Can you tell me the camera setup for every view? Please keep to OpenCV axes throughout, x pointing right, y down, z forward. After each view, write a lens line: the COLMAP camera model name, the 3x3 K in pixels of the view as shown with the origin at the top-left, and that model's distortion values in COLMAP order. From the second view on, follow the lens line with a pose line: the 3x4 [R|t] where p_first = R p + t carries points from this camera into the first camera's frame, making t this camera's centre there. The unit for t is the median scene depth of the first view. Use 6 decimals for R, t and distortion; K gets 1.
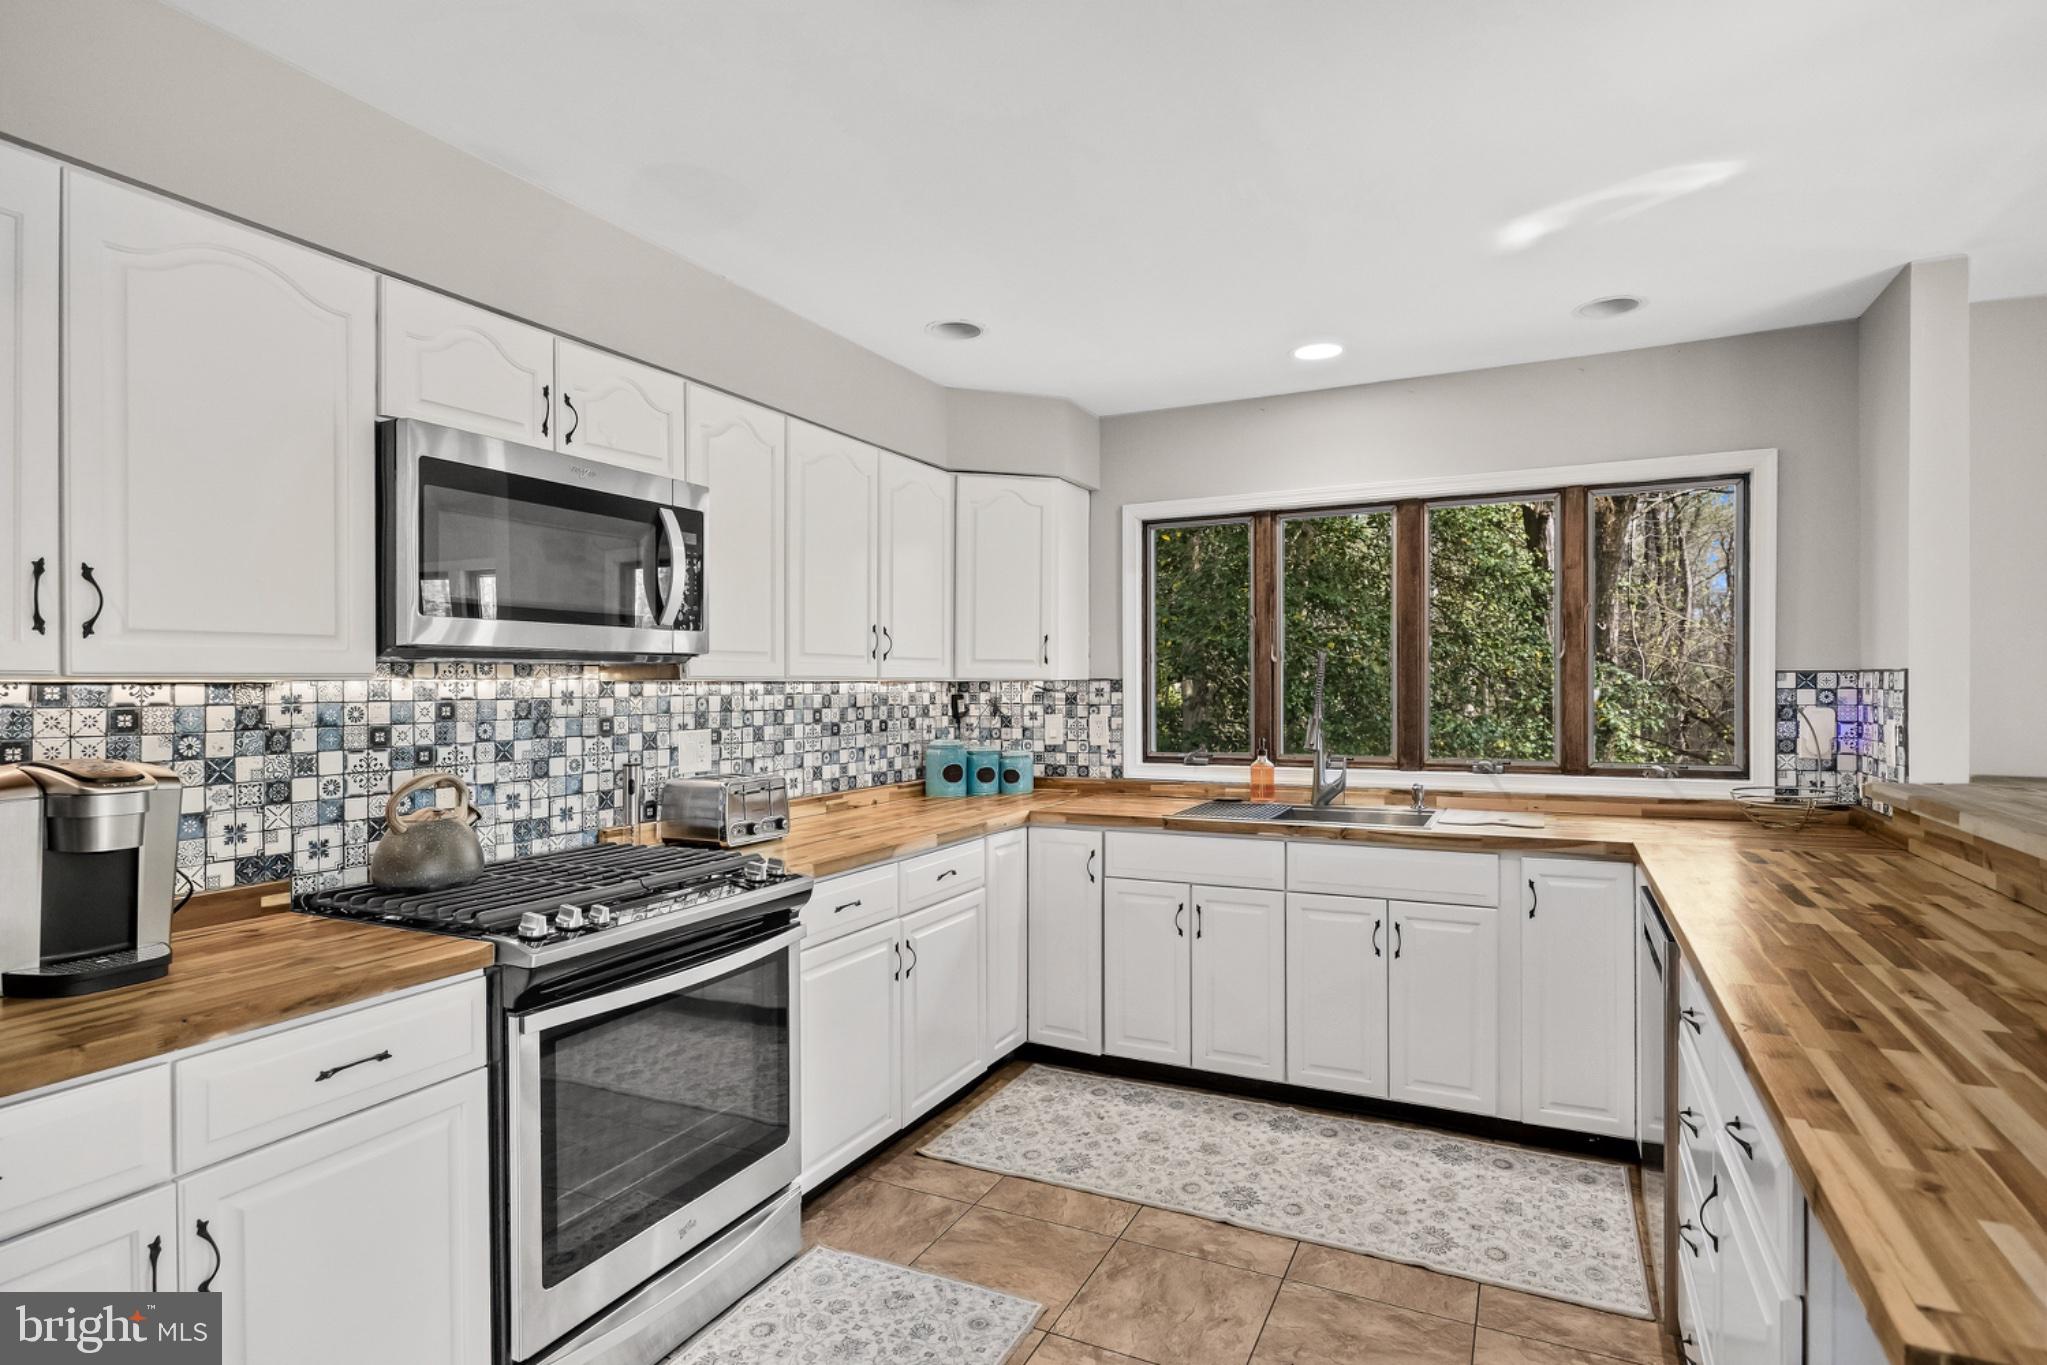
lens RADIAL K [[1032.3, 0, 1019.7], [0, 1032.3, 689.1], [0, 0, 1]] dist [-0.003147, -0.002394]
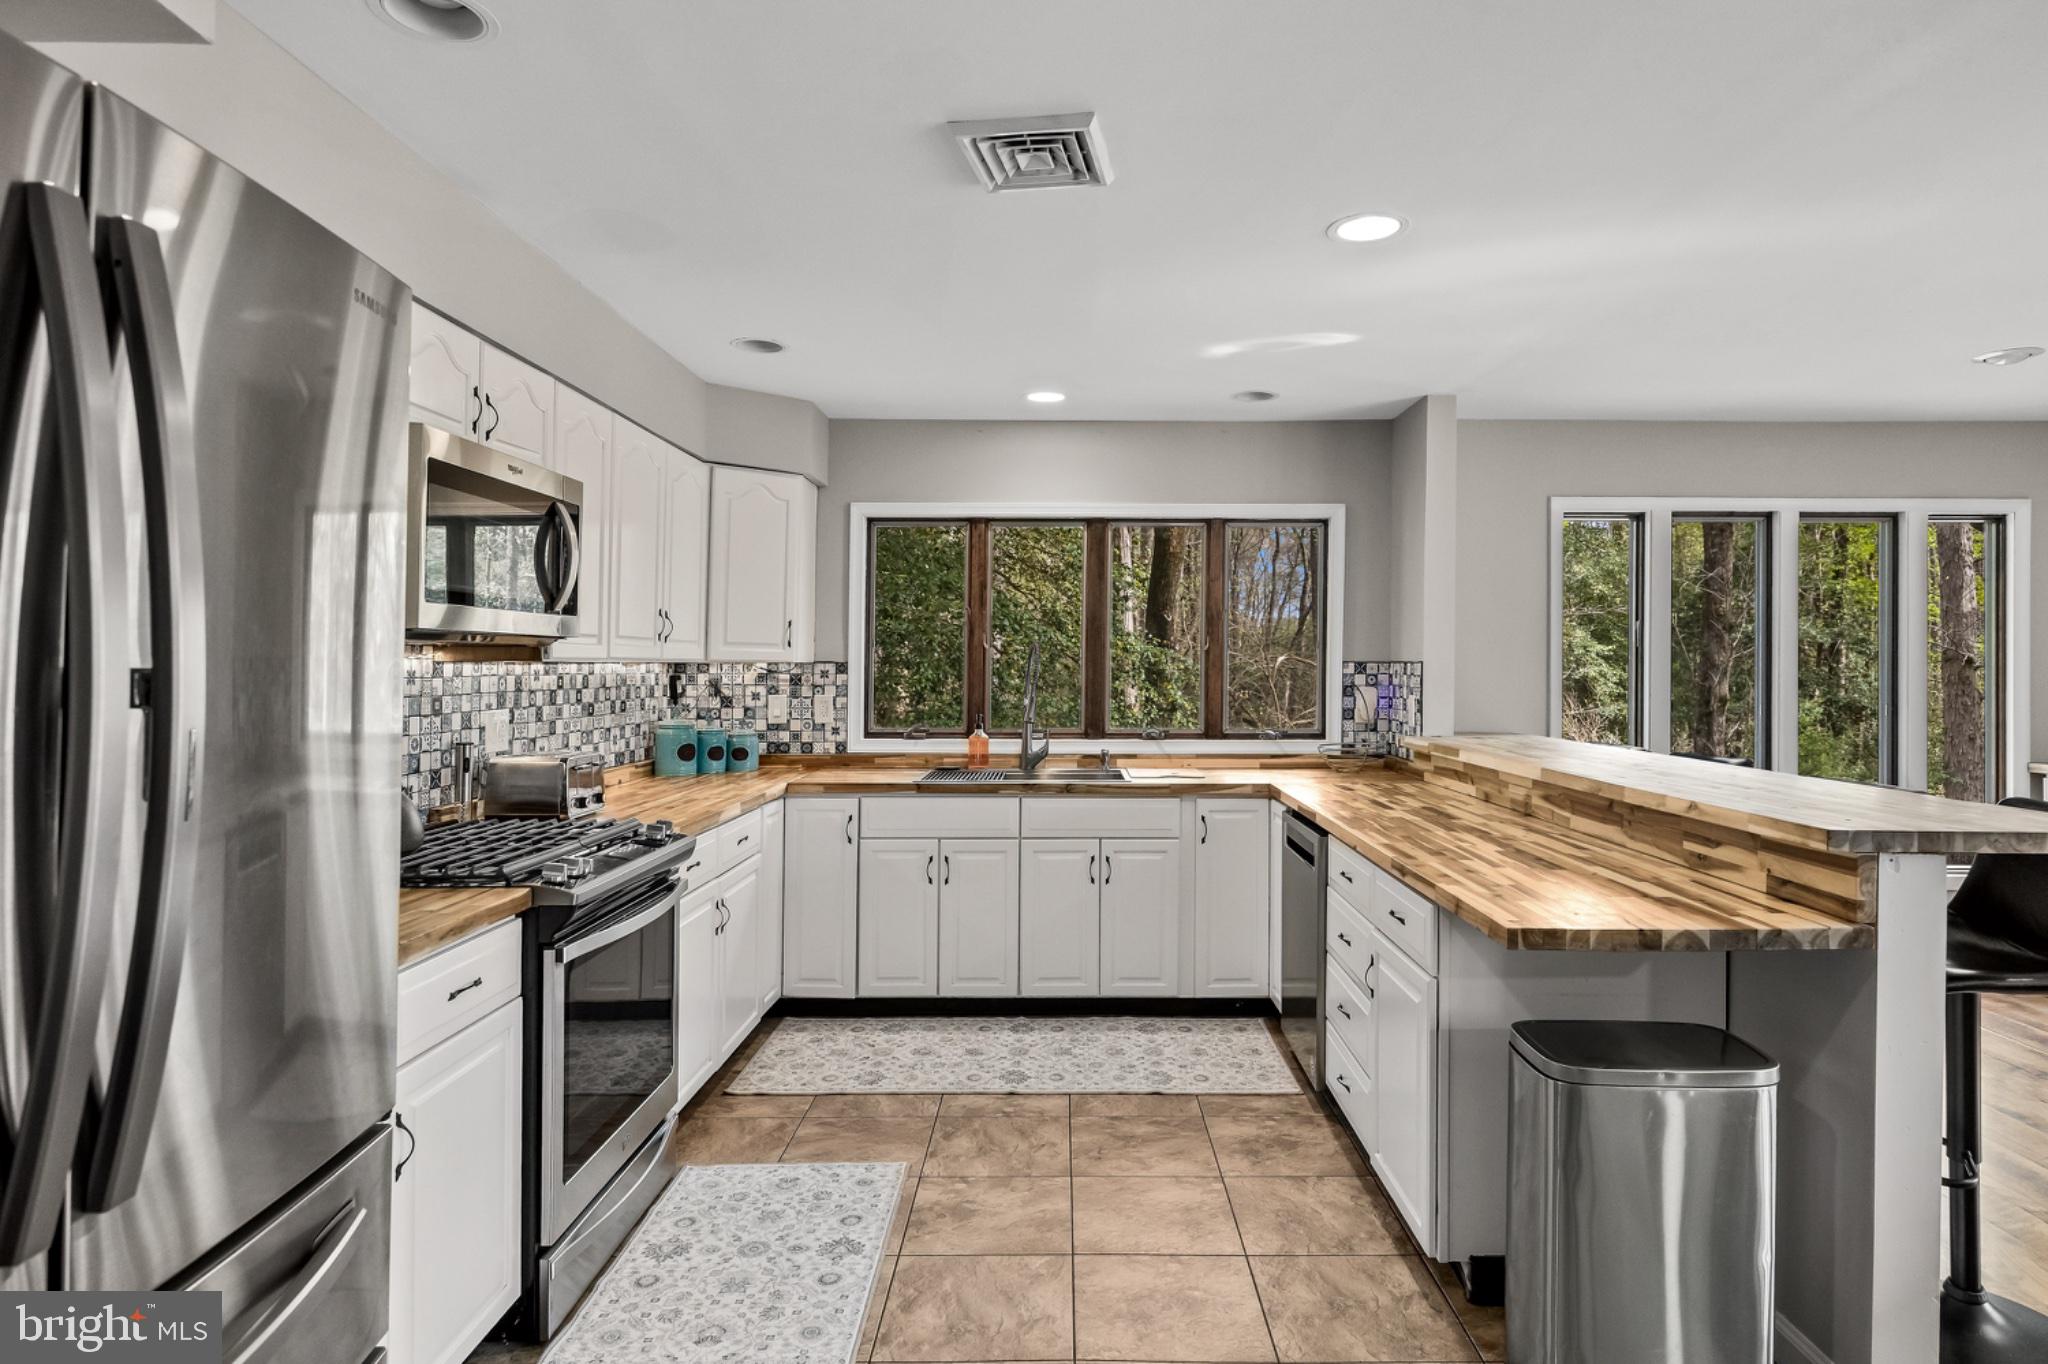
lens RADIAL K [[1187.5, 0, 1029.5], [0, 1187.5, 669.8], [0, 0, 1]] dist [-0.002788, -0.000157]
pose [[0.899130, 0.006134, 0.437640, -0.374333], [-0.006076, 0.999980, -0.001532, -0.000801], [-0.437640, -0.001282, 0.899149, -0.283954]]
